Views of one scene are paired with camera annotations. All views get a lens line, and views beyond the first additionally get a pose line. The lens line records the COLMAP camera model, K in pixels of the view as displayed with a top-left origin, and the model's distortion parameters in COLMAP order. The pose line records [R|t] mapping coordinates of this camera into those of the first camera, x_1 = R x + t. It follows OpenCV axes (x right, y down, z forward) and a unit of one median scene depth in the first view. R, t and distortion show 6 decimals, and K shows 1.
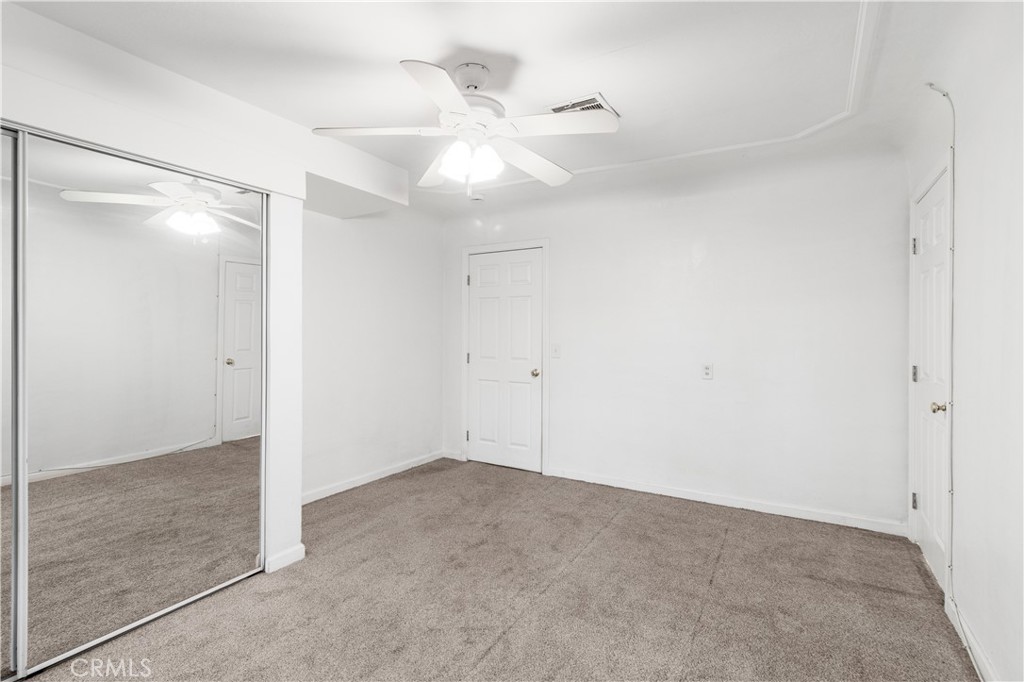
lens RADIAL K [[479.8, 0, 511.8], [0, 479.8, 332.4], [0, 0, 1]] dist [0.000820, 0.000189]
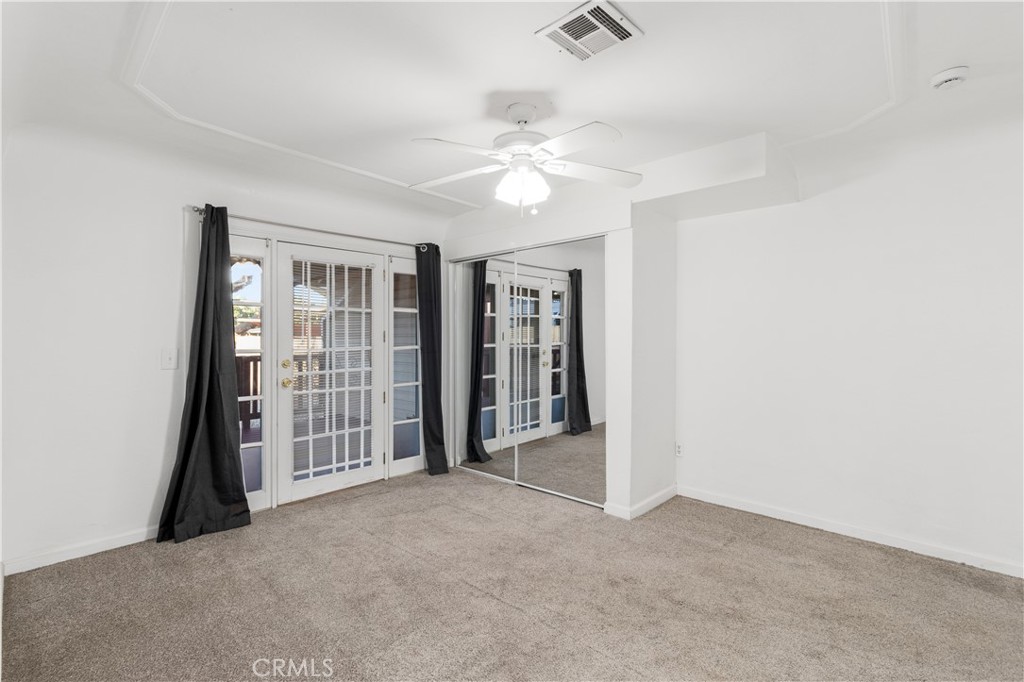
lens RADIAL K [[479.8, 0, 511.8], [0, 479.8, 332.4], [0, 0, 1]] dist [0.000820, 0.000189]
pose [[-0.220010, -0.007564, -0.975468, 0.711856], [-0.003799, 0.999969, -0.006897, 0.002982], [0.975490, 0.002189, -0.220032, 0.842924]]
